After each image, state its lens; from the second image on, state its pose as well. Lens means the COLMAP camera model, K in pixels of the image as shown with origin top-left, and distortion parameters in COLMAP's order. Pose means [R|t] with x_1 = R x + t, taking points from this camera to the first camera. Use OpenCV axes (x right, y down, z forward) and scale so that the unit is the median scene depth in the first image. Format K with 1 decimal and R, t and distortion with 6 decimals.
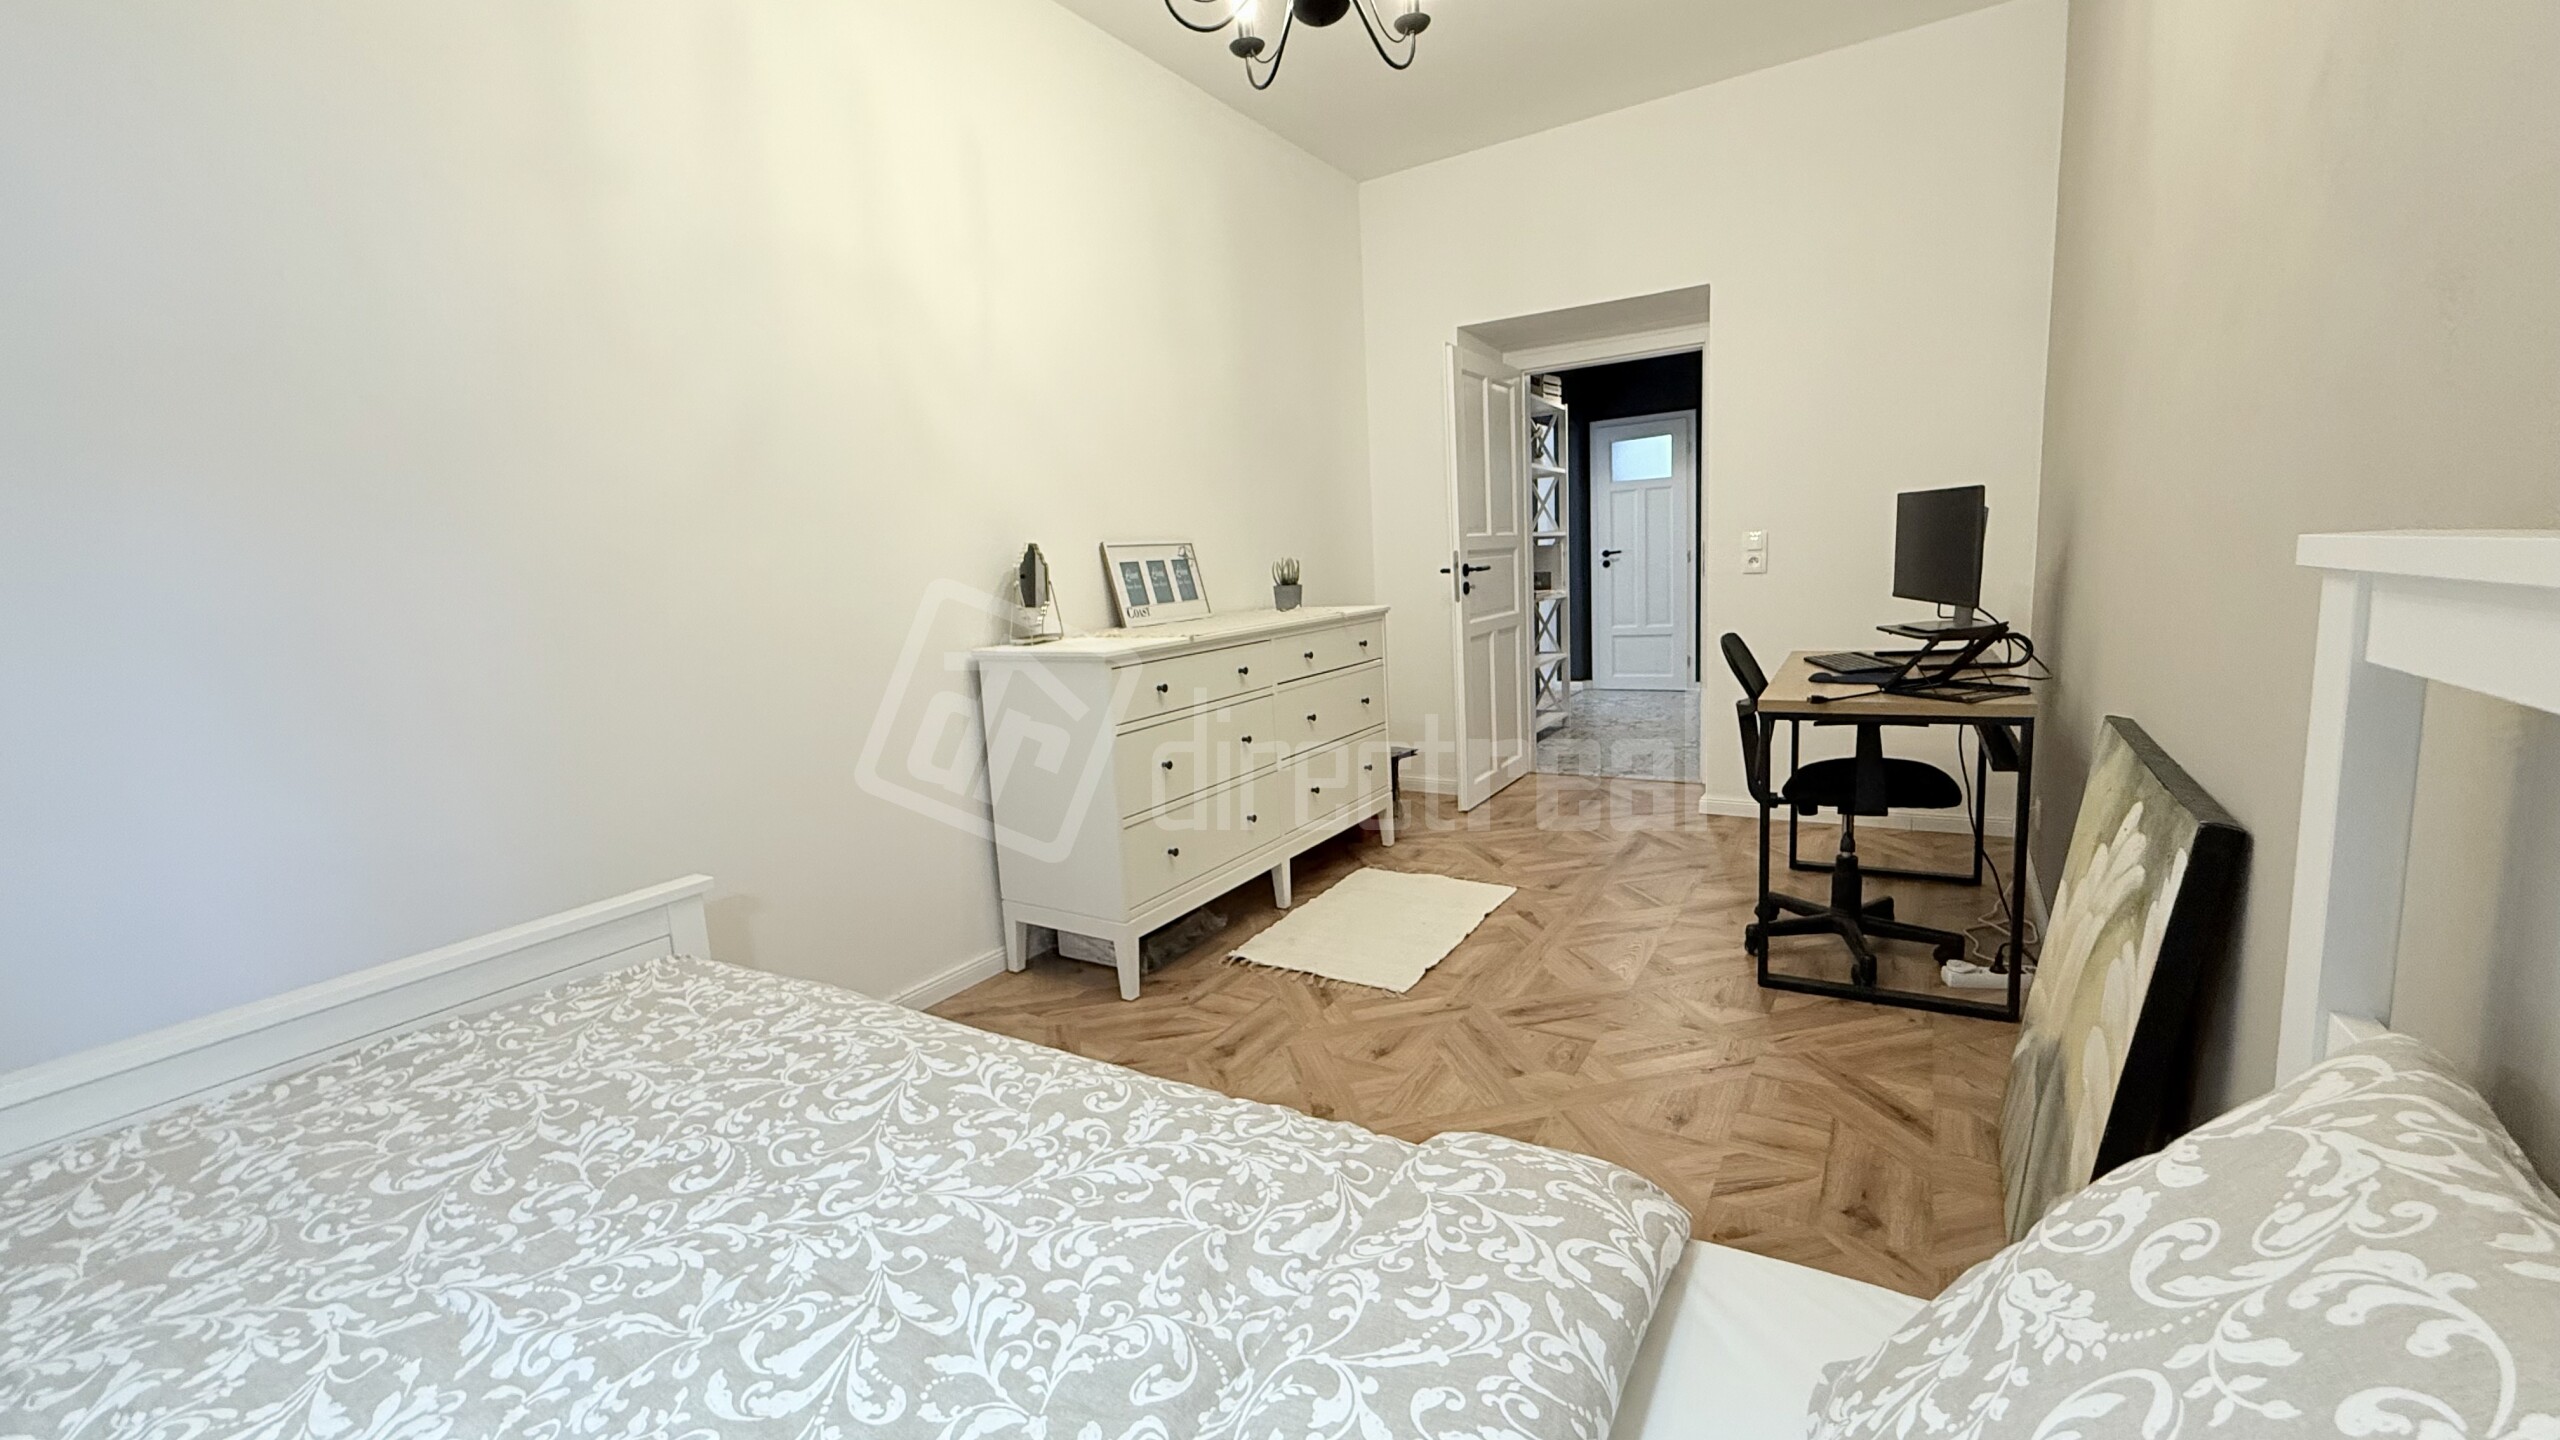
lens RADIAL K [[1020.0, 0, 1271.3], [0, 1020.0, 714.9], [0, 0, 1]] dist [0.000442, 0.000827]
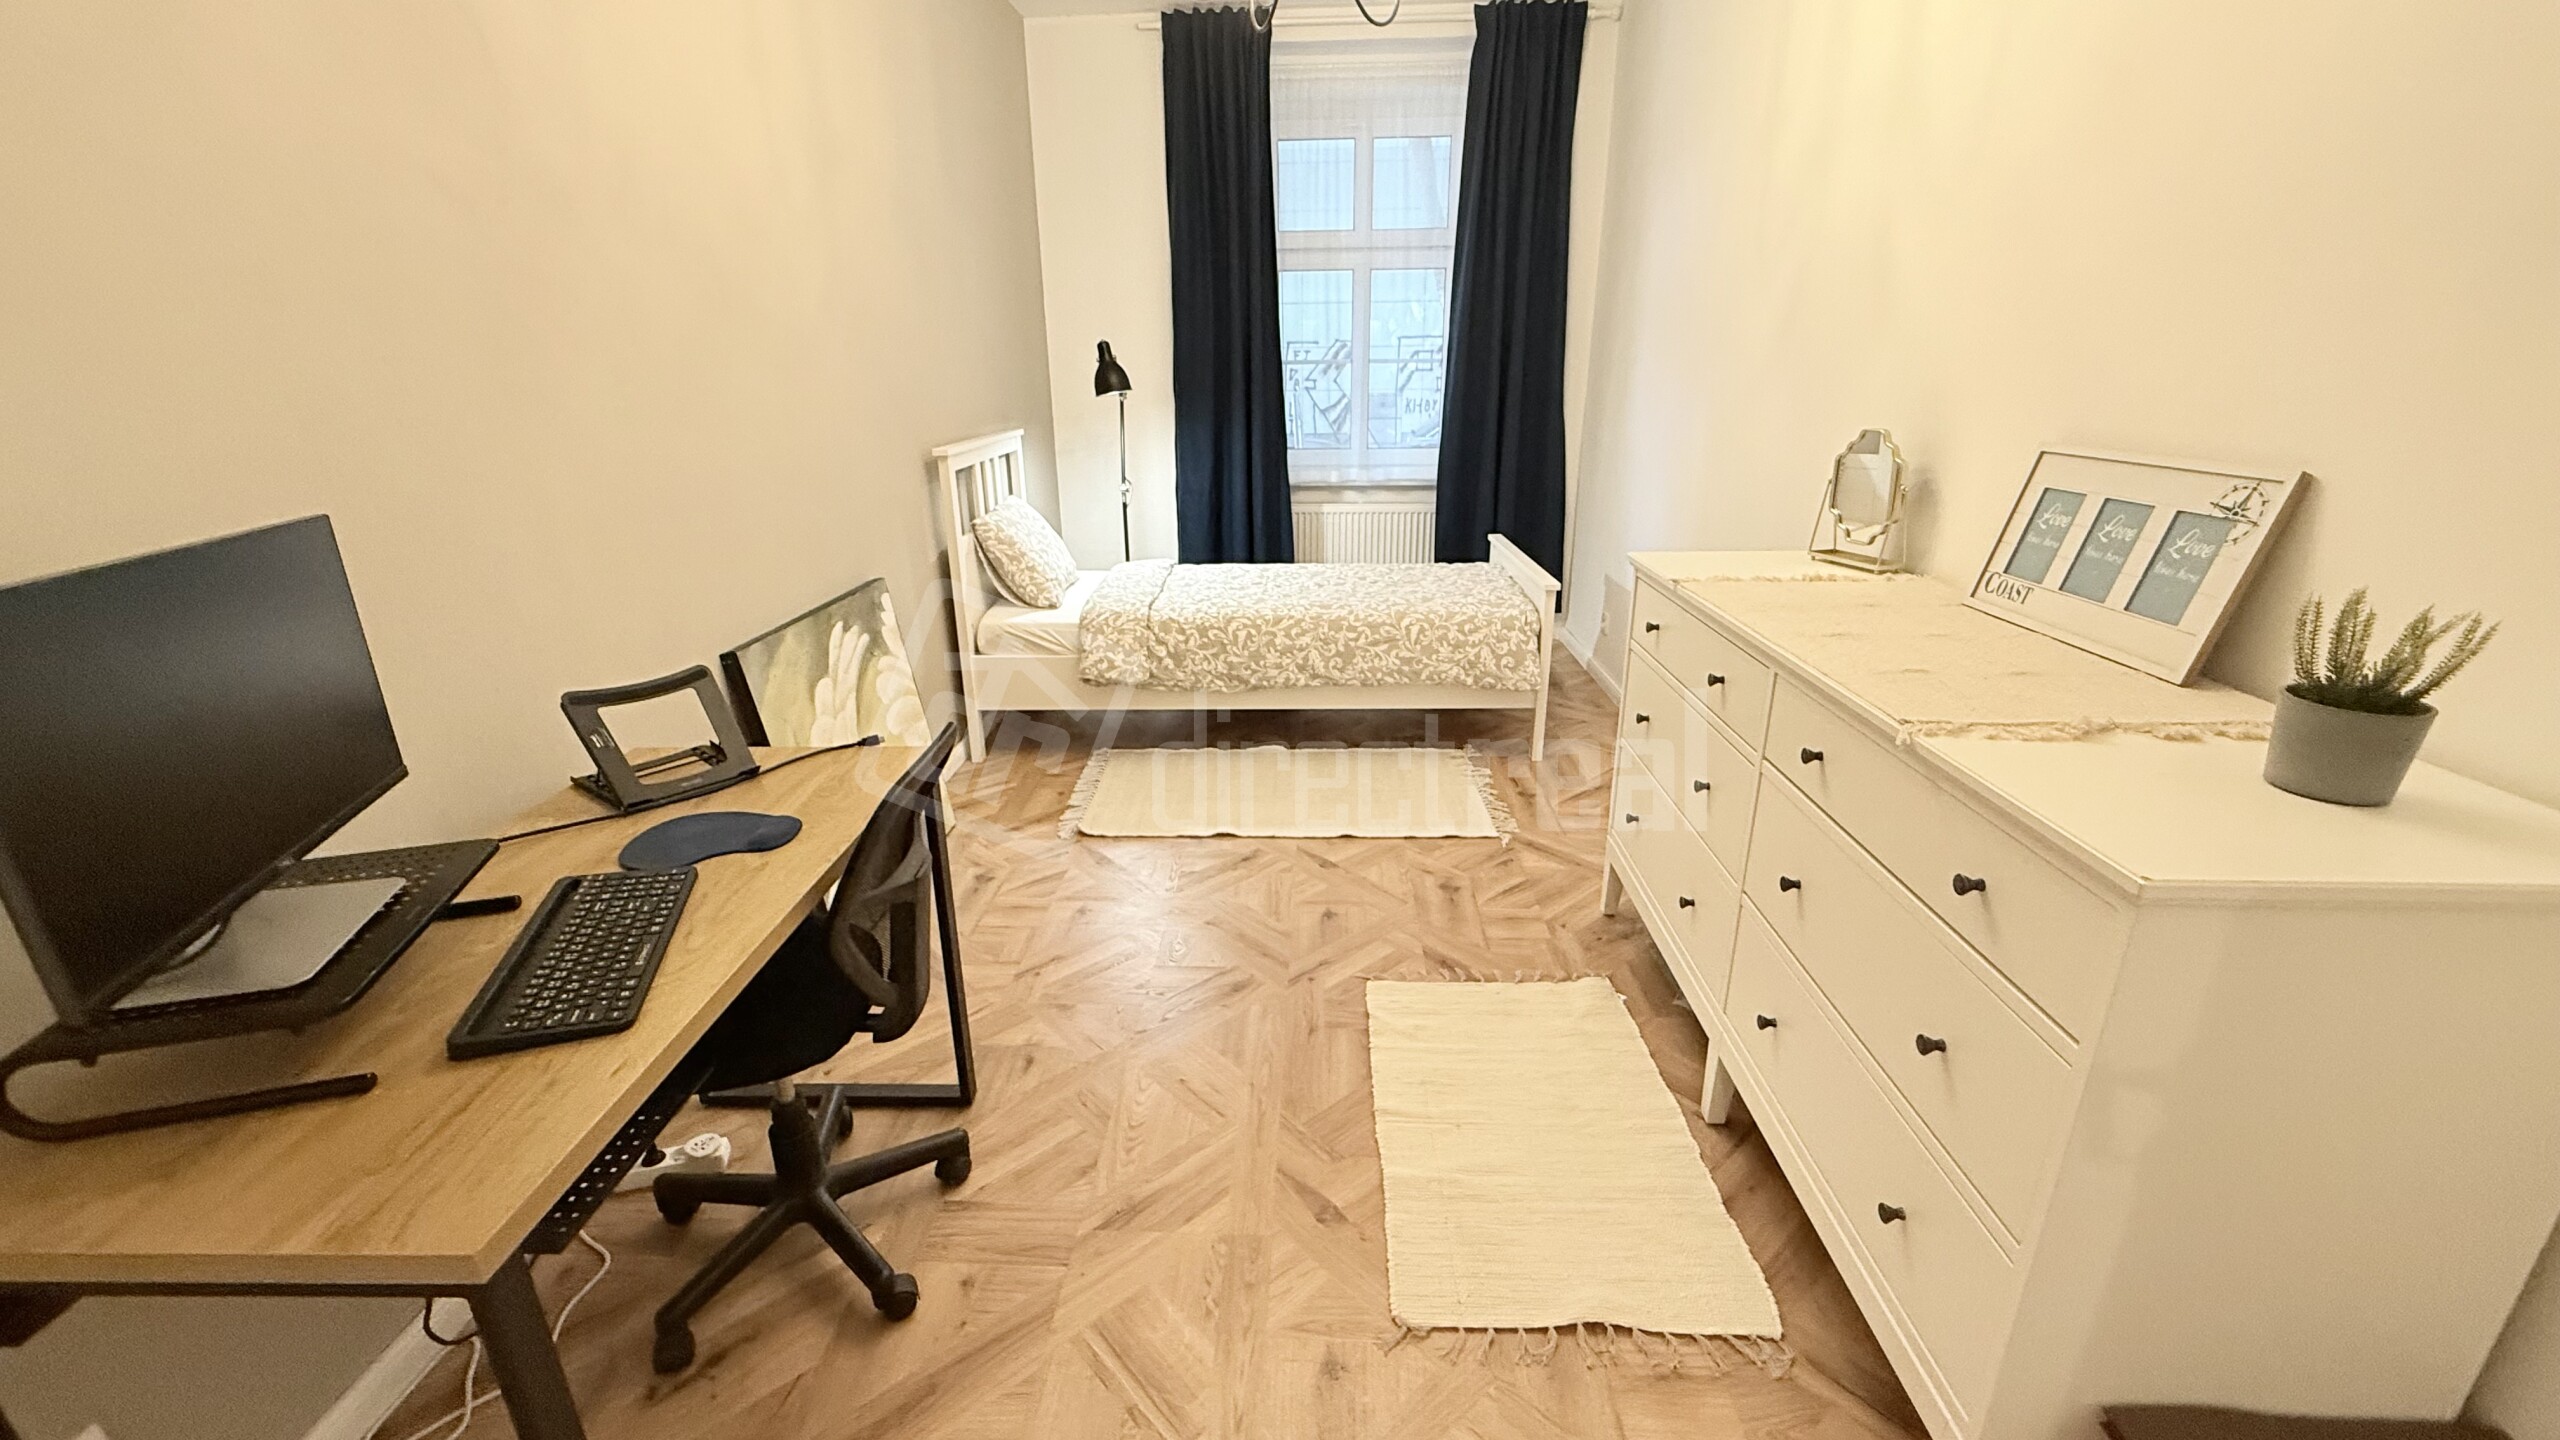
lens RADIAL K [[1020.0, 0, 1270.2], [0, 1020.0, 716.8], [0, 0, 1]] dist [0.000442, 0.000827]
pose [[-0.867679, 0.225722, -0.442926, 0.598986], [-0.013921, 0.879593, 0.475524, -0.389110], [0.496930, 0.418768, -0.760062, 1.685471]]
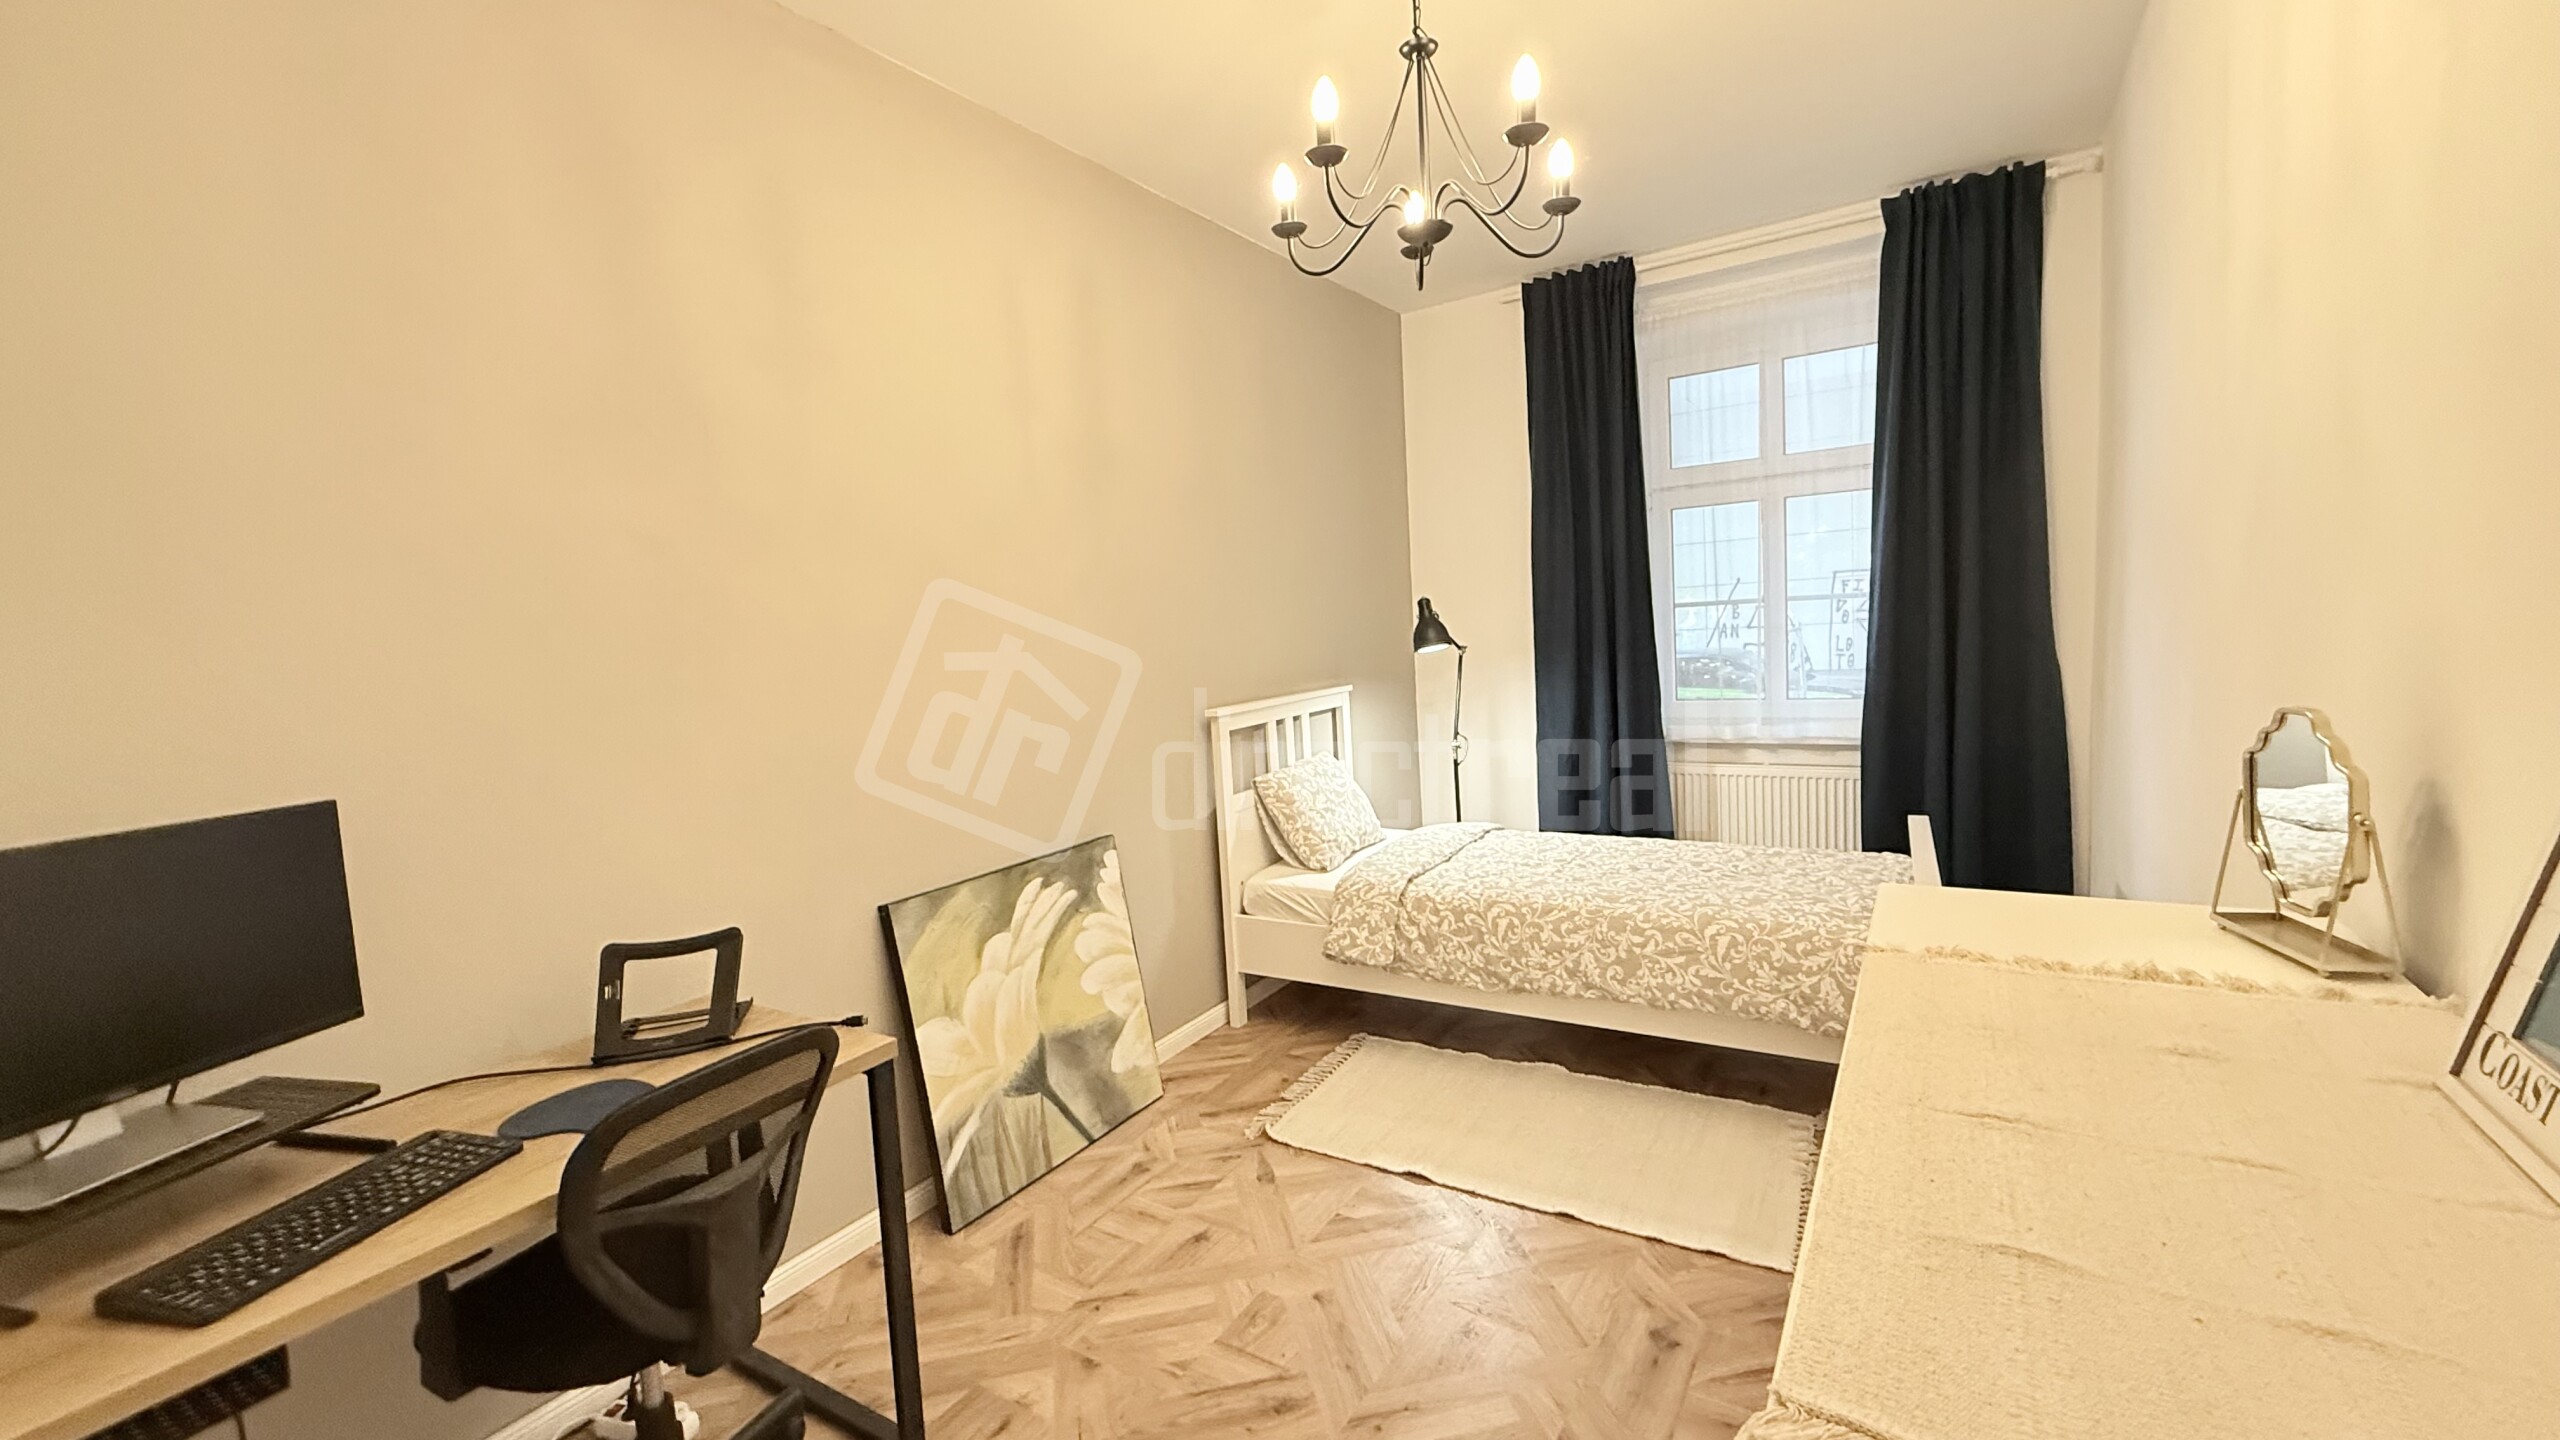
lens RADIAL K [[1020.0, 0, 1270.7], [0, 1020.0, 714.1], [0, 0, 1]] dist [0.000442, 0.000827]
pose [[-0.993143, 0.114944, 0.021338, 0.186978], [0.116718, 0.964478, 0.236981, -0.367874], [0.006659, 0.237846, -0.971280, 1.644770]]
